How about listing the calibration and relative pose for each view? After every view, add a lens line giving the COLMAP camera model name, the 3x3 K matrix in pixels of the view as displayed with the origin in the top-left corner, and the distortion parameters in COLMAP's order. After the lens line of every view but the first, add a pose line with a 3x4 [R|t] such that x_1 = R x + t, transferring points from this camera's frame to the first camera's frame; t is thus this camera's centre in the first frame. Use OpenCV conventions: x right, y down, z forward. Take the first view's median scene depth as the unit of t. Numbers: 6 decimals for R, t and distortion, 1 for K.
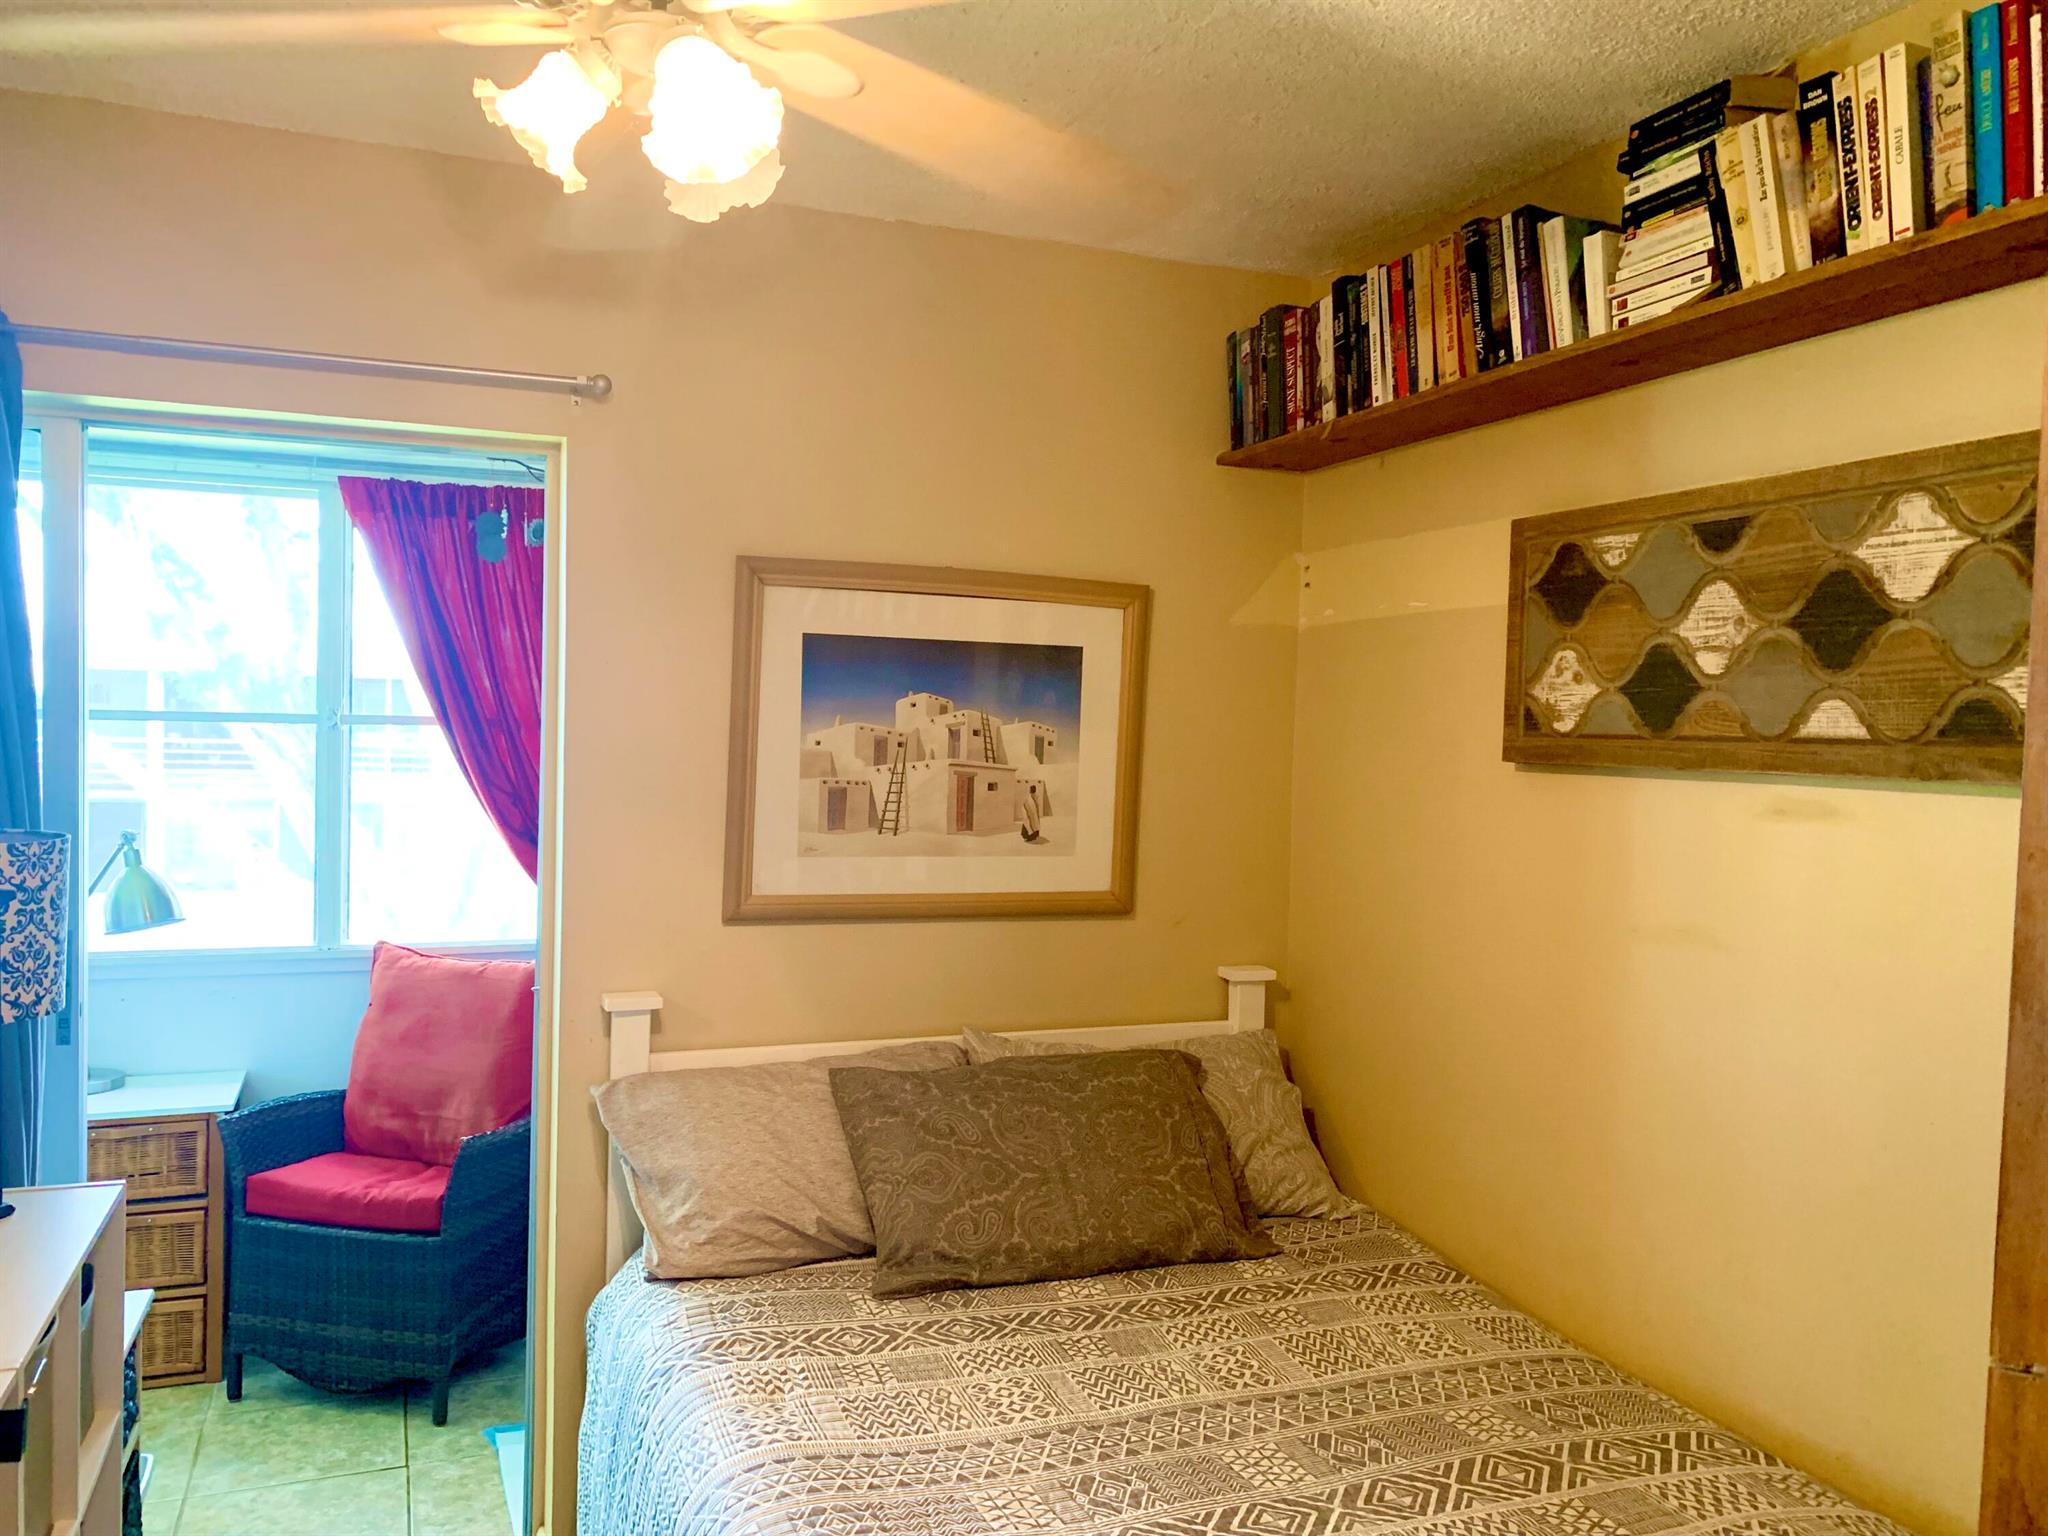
lens RADIAL K [[1572.0, 0, 1004.4], [0, 1572.0, 782.8], [0, 0, 1]] dist [0.041851, -0.054146]
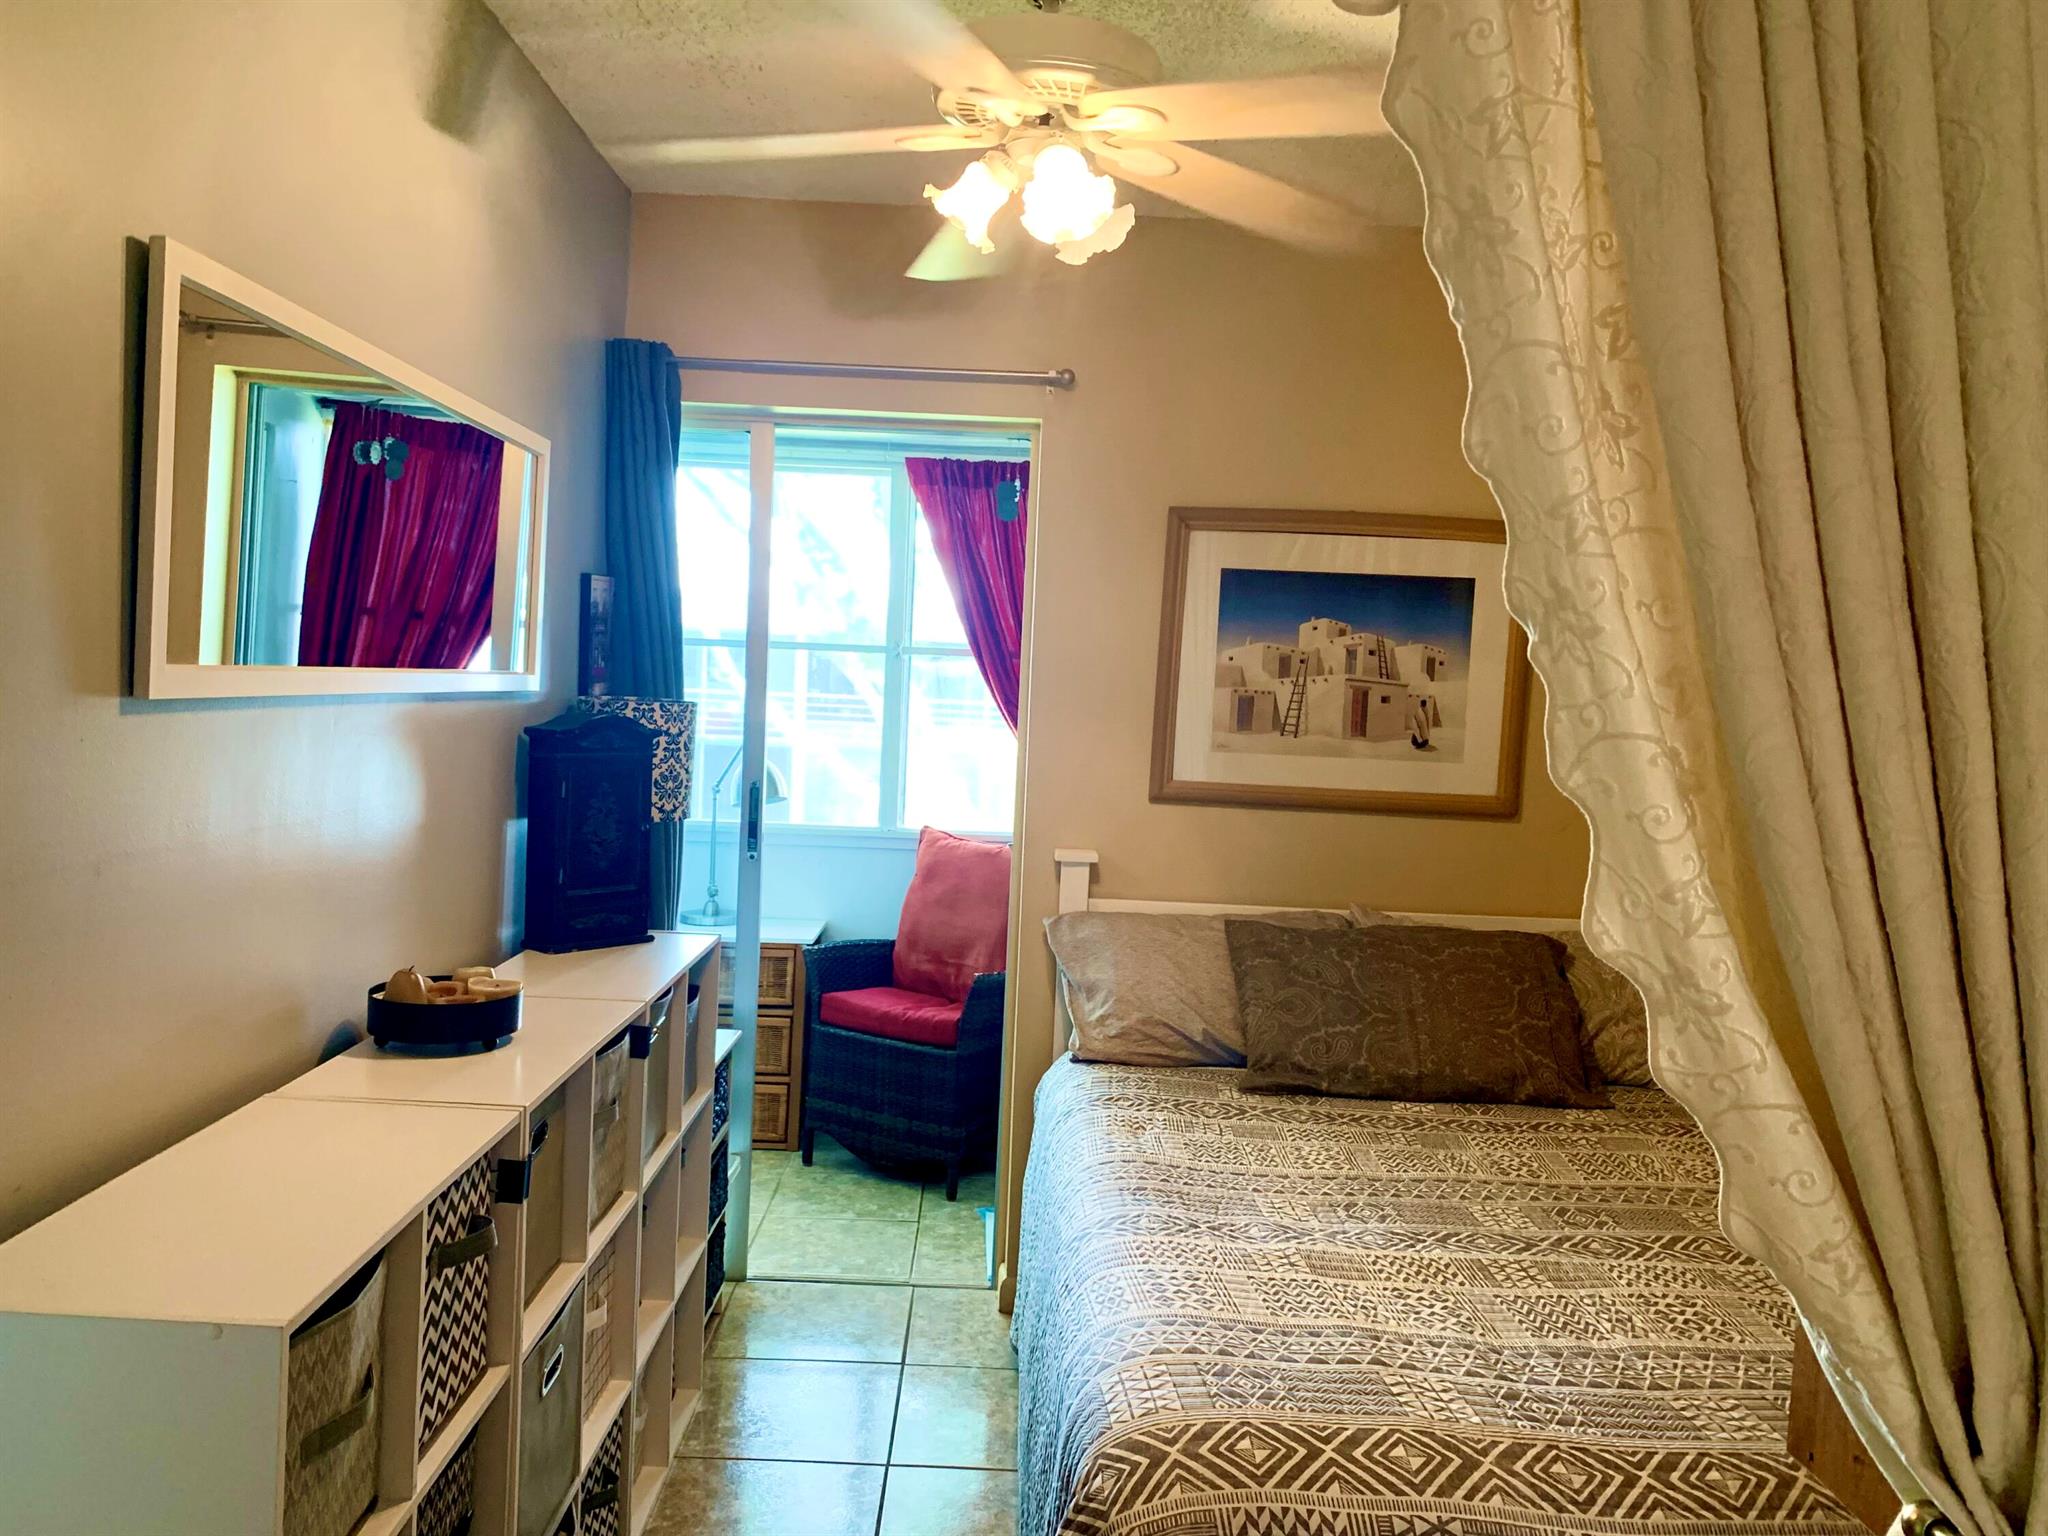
lens RADIAL K [[1572.0, 0, 1013.3], [0, 1572.0, 737.4], [0, 0, 1]] dist [0.041851, -0.054146]
pose [[0.935228, 0.028746, -0.352876, 0.147743], [-0.032711, 0.999451, -0.005277, 0.045772], [0.352531, 0.016478, 0.935655, -0.195172]]
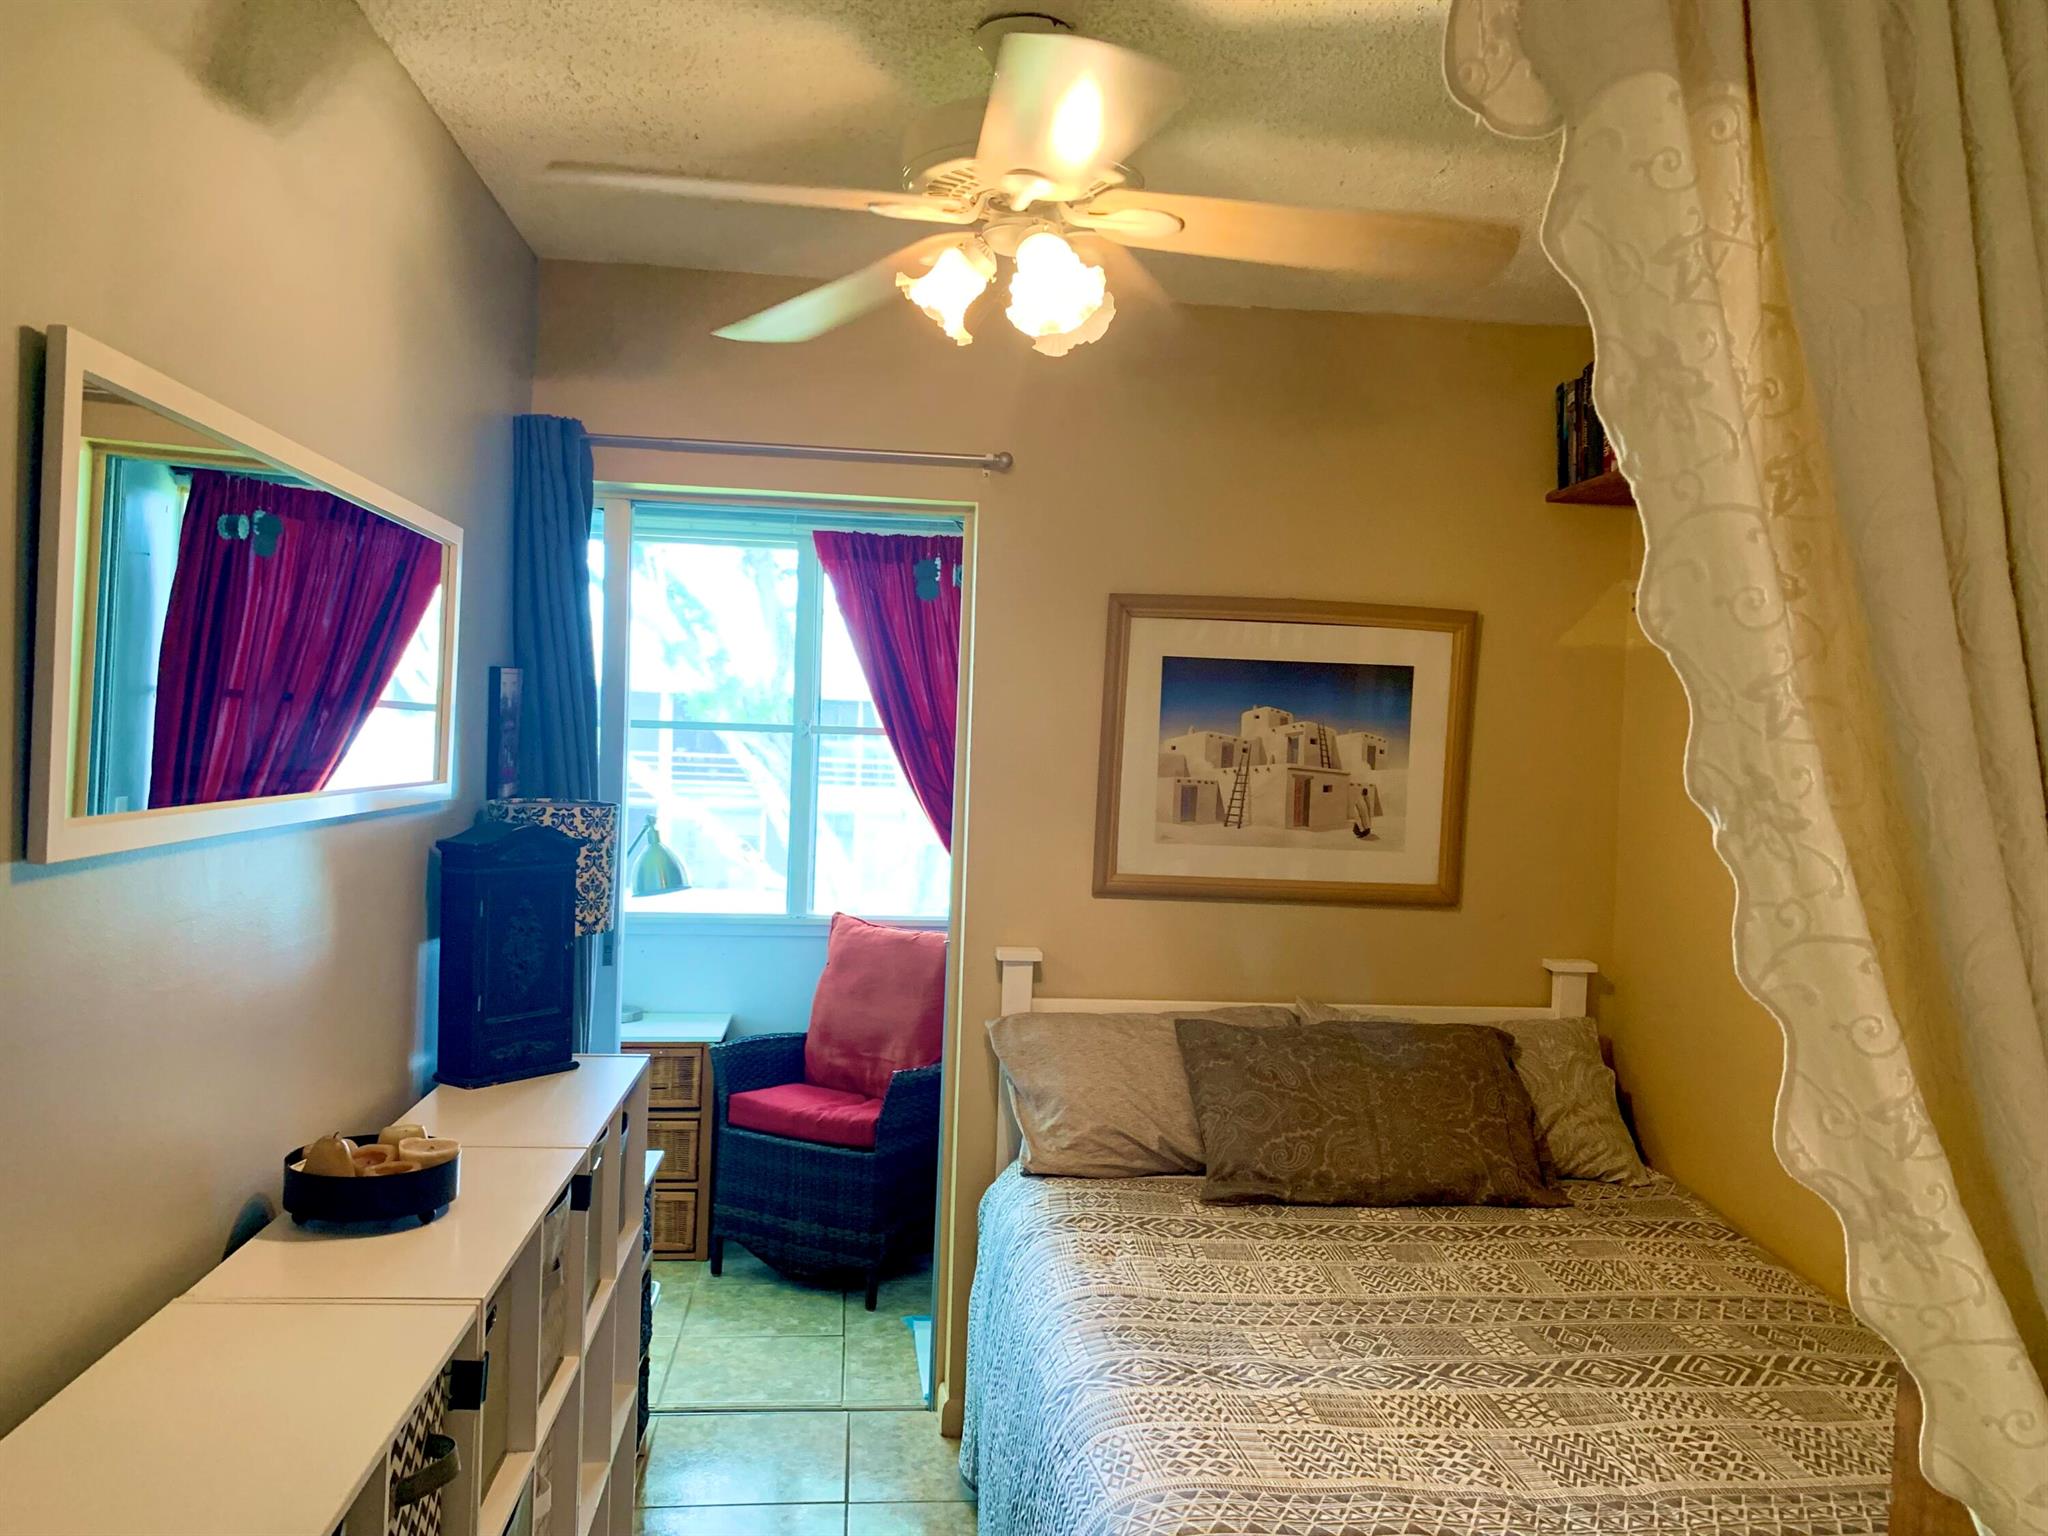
lens RADIAL K [[1572.0, 0, 1039.1], [0, 1572.0, 766.5], [0, 0, 1]] dist [0.041851, -0.054146]
pose [[0.966854, 0.013851, -0.254954, 0.081645], [-0.020256, 0.999541, -0.022513, 0.016697], [0.254525, 0.026931, 0.966691, -0.170053]]
